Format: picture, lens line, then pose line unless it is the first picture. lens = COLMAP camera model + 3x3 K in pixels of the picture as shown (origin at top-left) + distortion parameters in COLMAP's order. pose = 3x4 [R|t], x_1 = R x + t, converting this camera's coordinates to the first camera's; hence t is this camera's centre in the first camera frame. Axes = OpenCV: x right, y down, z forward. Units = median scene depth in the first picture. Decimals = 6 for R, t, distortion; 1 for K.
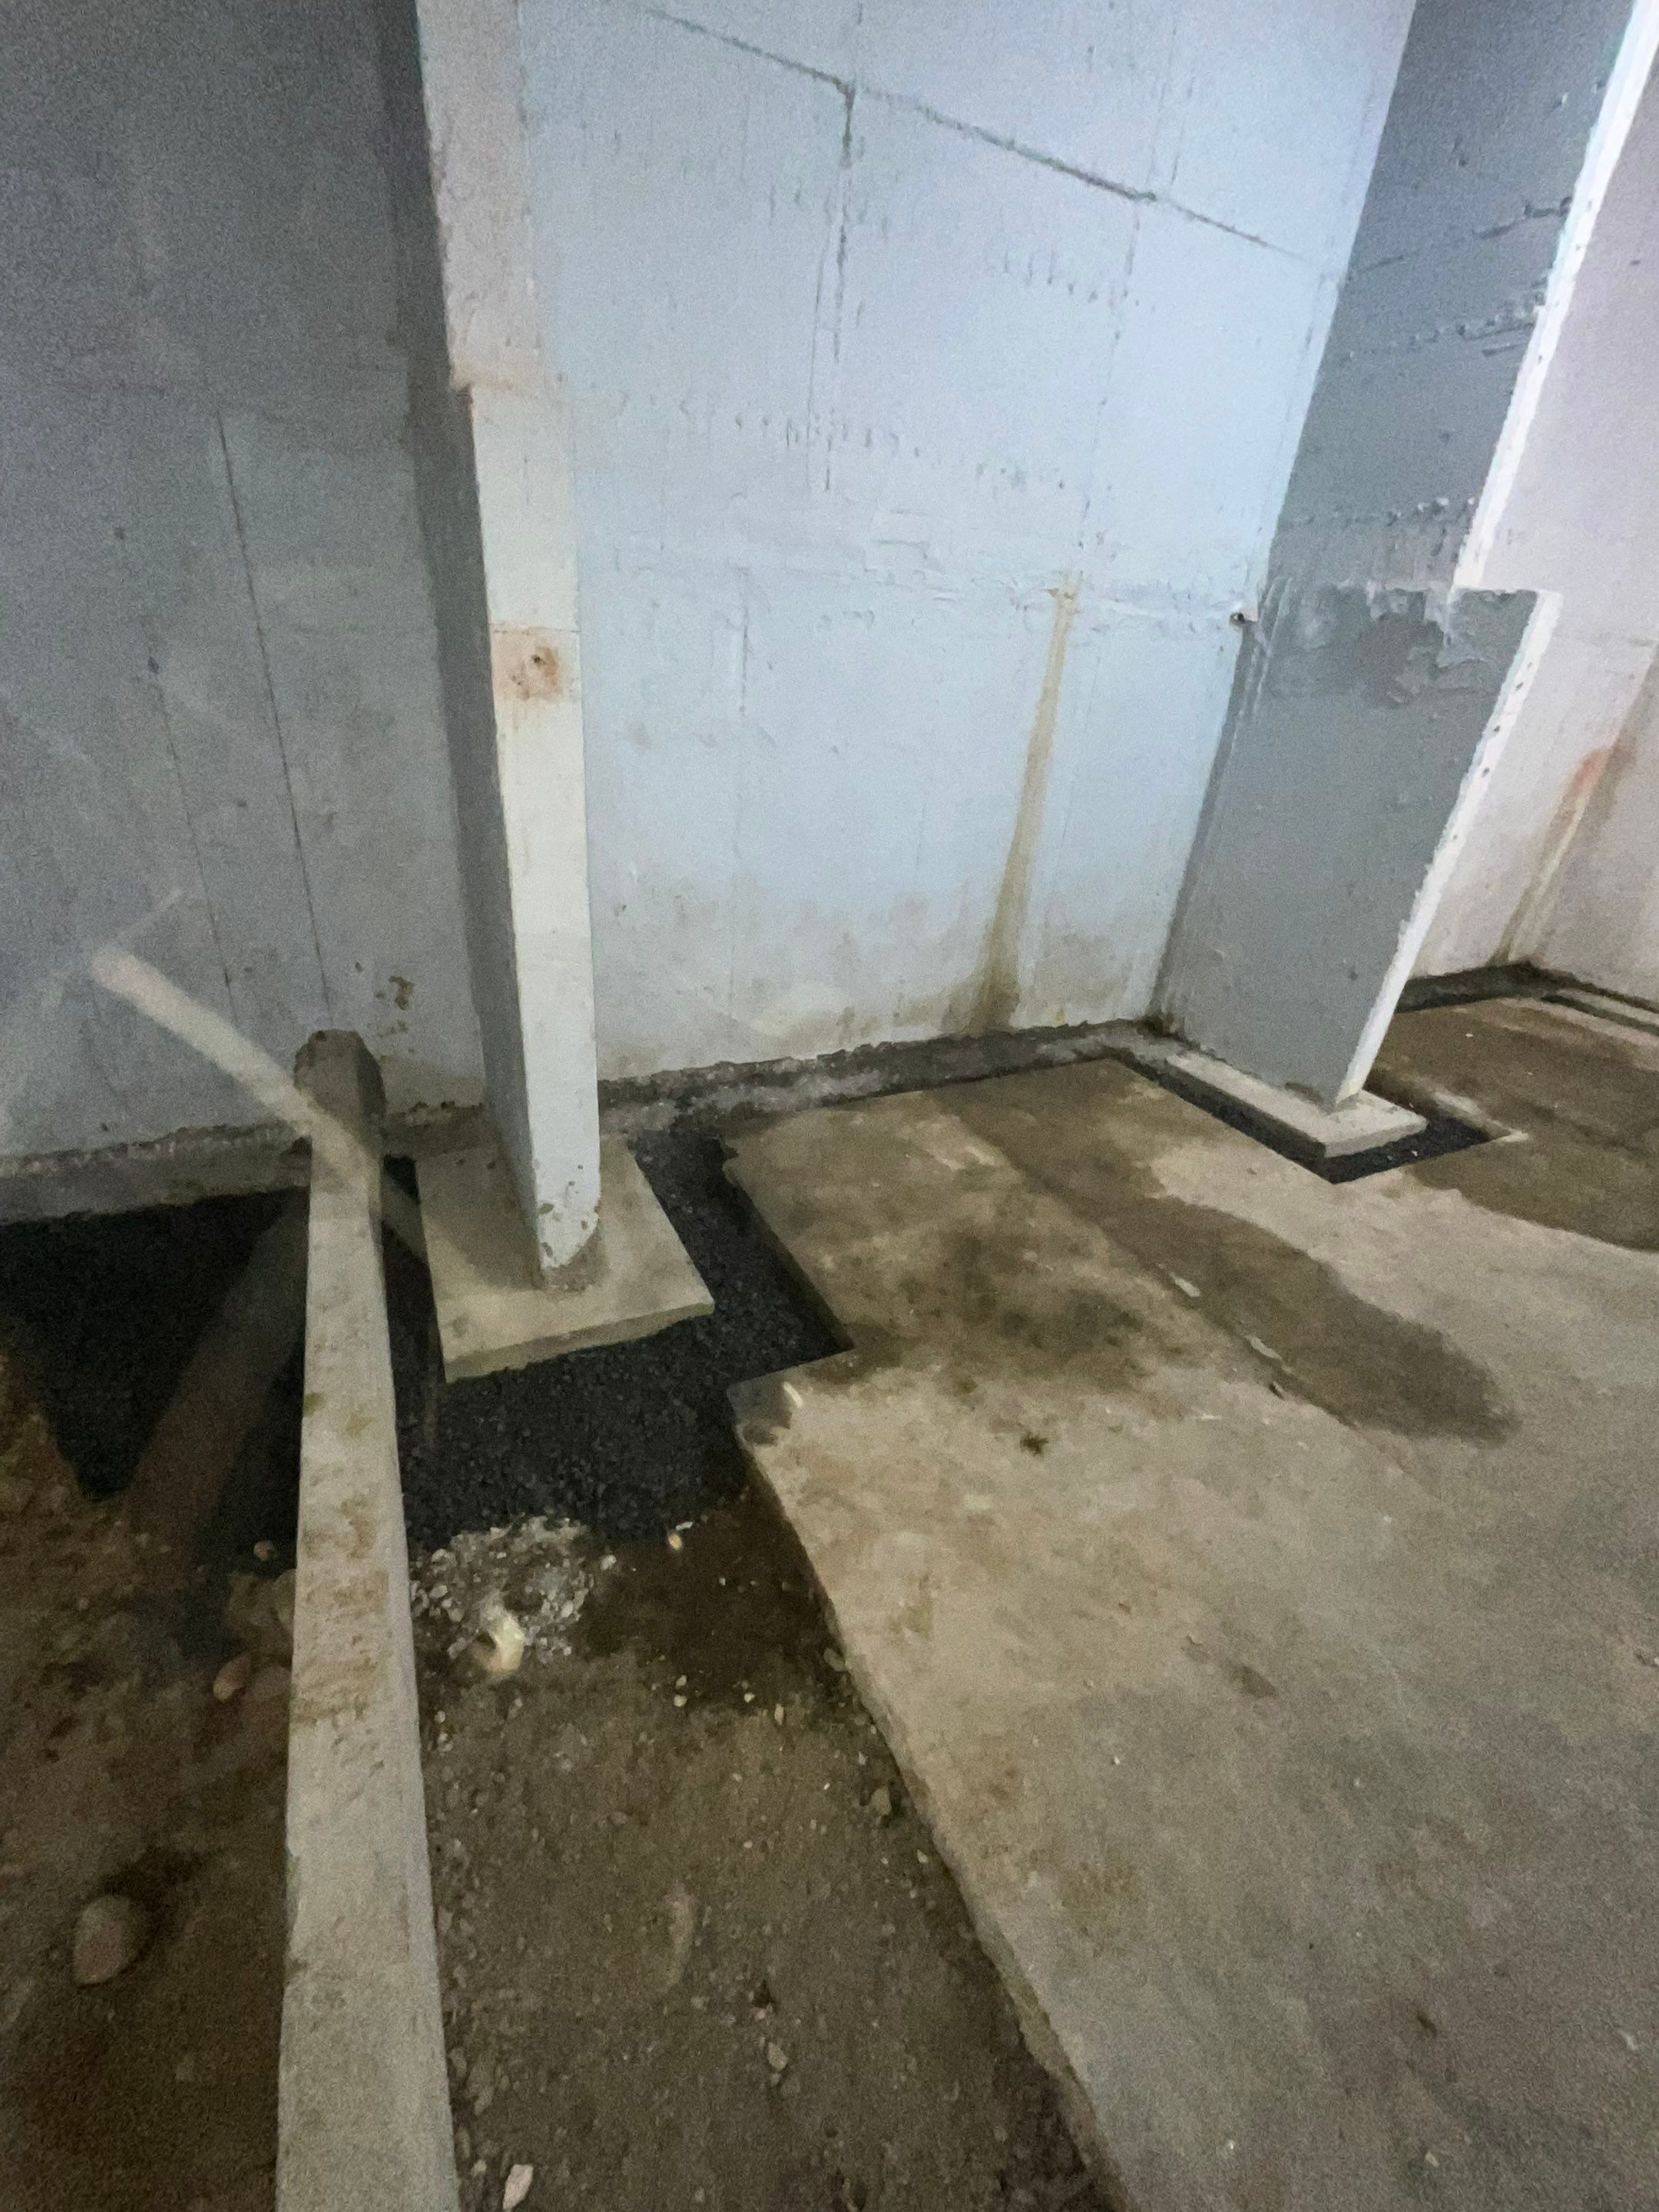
lens RADIAL K [[874.5, 0, 828.4], [0, 874.5, 1105.9], [0, 0, 1]] dist [0.003157, -0.000434]
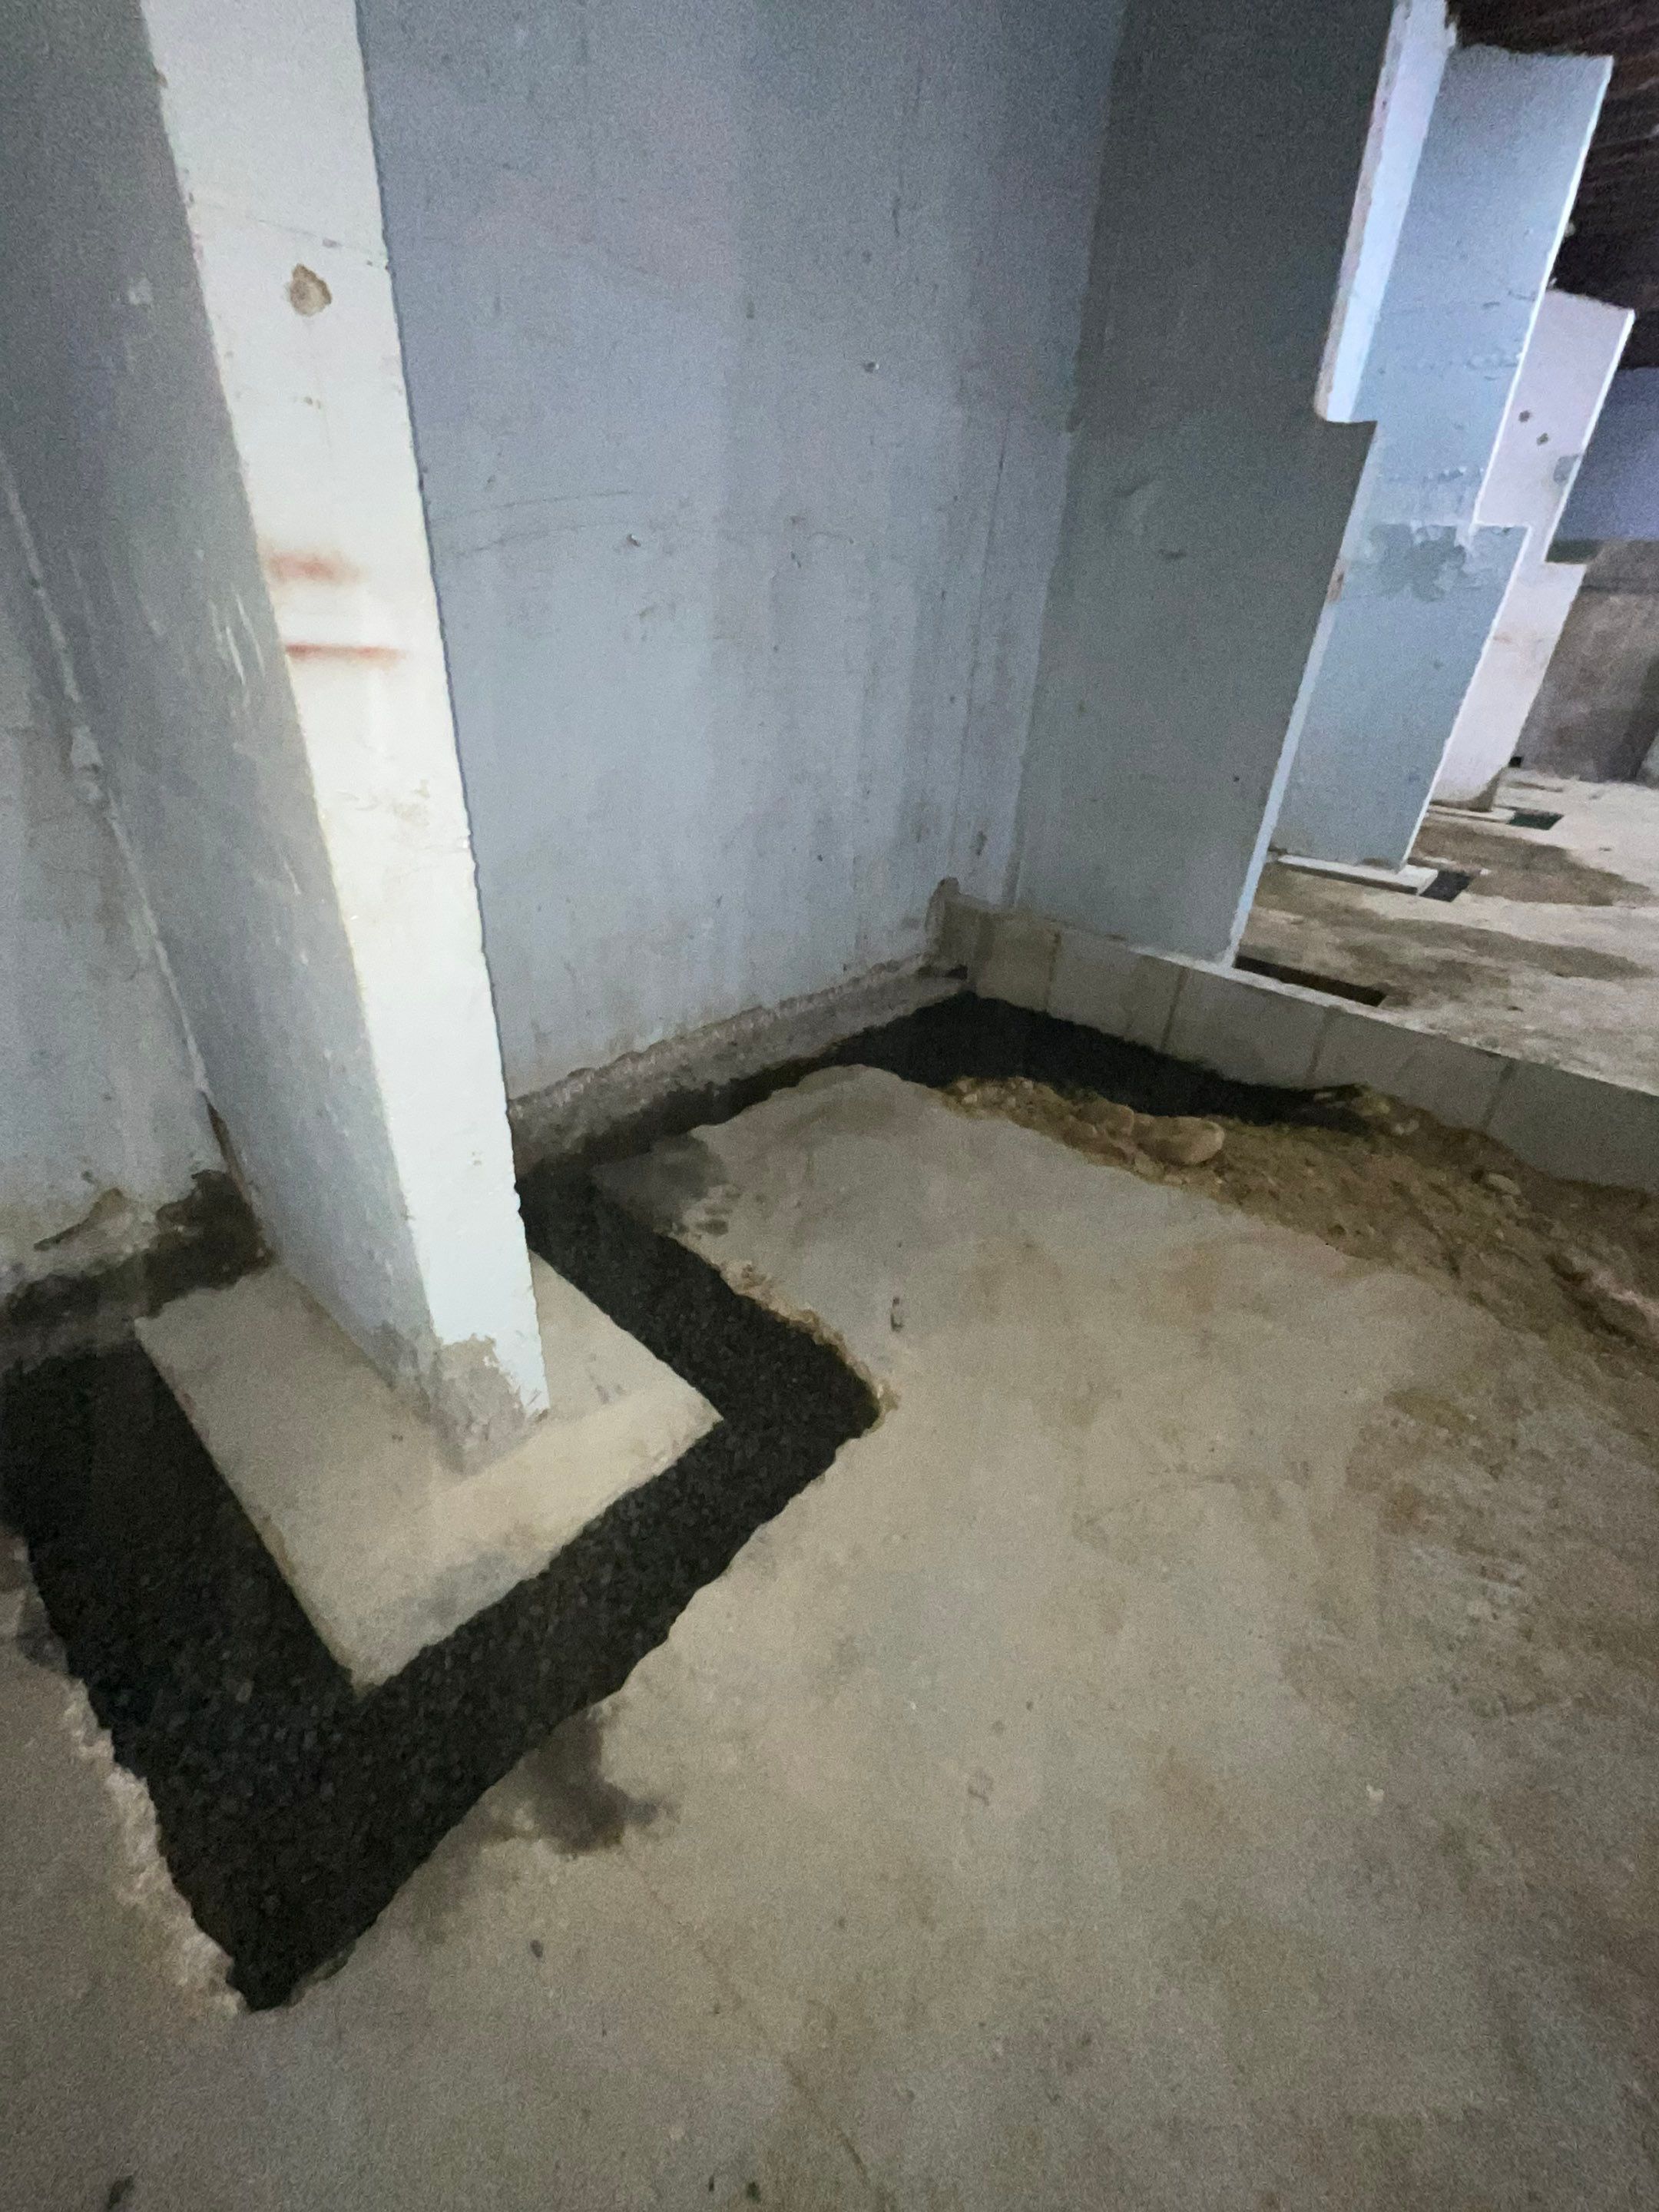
lens RADIAL K [[874.5, 0, 834.2], [0, 874.5, 1103.4], [0, 0, 1]] dist [0.003157, -0.000434]
pose [[0.926828, -0.213888, 0.308611, -1.063366], [0.195780, 0.976611, 0.088884, 0.085126], [-0.320405, -0.021960, 0.947026, -0.186339]]
